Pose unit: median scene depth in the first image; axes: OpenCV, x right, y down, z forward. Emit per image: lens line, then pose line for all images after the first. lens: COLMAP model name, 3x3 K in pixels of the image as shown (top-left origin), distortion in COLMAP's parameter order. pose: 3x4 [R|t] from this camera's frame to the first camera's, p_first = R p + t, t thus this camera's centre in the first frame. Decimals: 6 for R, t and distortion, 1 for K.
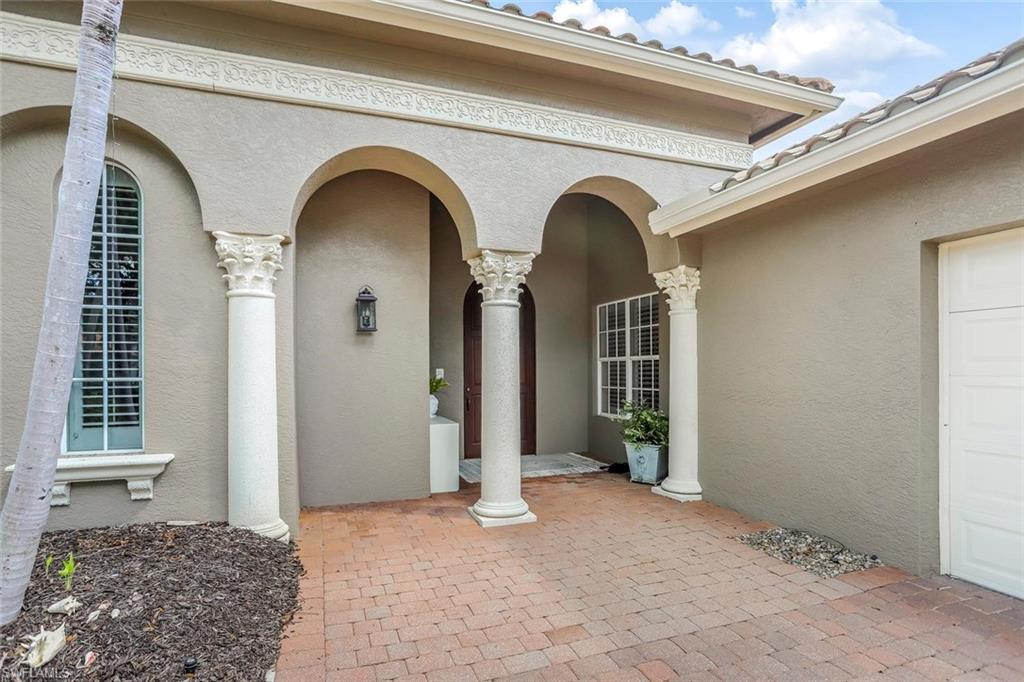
lens RADIAL K [[529.6, 0, 511.2], [0, 529.6, 347.0], [0, 0, 1]] dist [-0.022787, -0.000132]
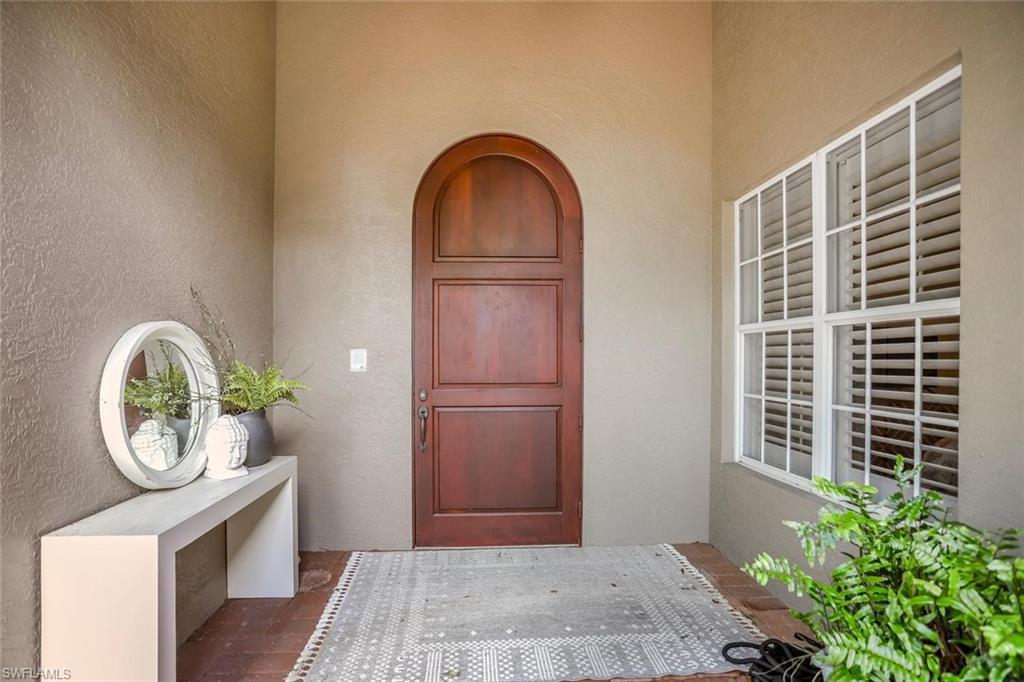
lens RADIAL K [[529.6, 0, 513.6], [0, 529.6, 347.6], [0, 0, 1]] dist [-0.022787, -0.000132]
pose [[0.963029, 0.000813, -0.269396, 0.113417], [0.007160, 0.999565, 0.028612, 0.026973], [0.269302, -0.029483, 0.962604, 0.583598]]
